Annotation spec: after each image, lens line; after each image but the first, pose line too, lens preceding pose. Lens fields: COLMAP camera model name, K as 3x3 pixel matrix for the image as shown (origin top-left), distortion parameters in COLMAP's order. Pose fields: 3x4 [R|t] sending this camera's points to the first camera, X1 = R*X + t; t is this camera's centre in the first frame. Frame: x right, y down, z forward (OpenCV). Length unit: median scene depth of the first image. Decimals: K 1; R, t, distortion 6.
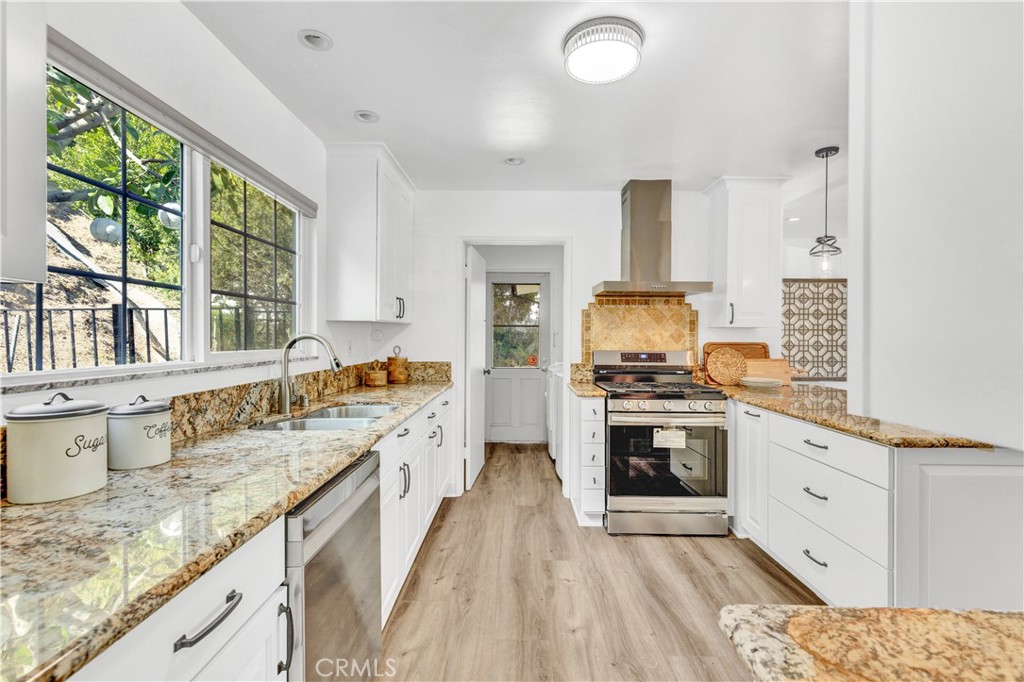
lens RADIAL K [[467.2, 0, 506.4], [0, 467.2, 339.8], [0, 0, 1]] dist [0.010880, -0.000528]
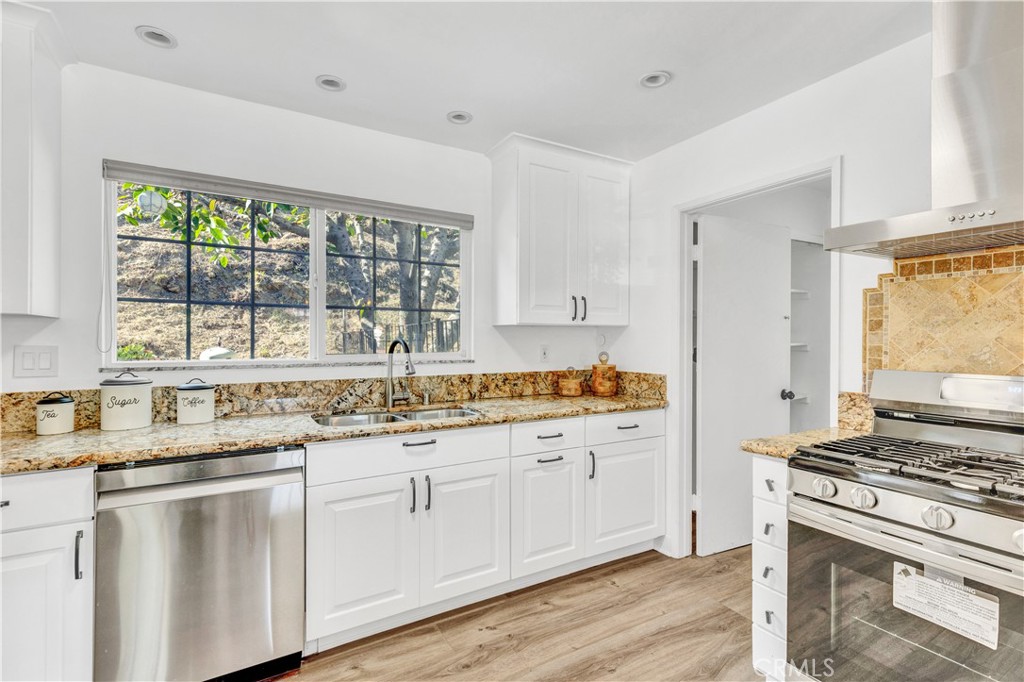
lens RADIAL K [[467.2, 0, 510.4], [0, 467.2, 341.2], [0, 0, 1]] dist [0.010880, -0.000528]
pose [[0.518379, -0.000334, -0.855151, 0.459417], [-0.006486, 0.999970, -0.004323, -0.002643], [0.855126, 0.007787, 0.518361, 0.450043]]
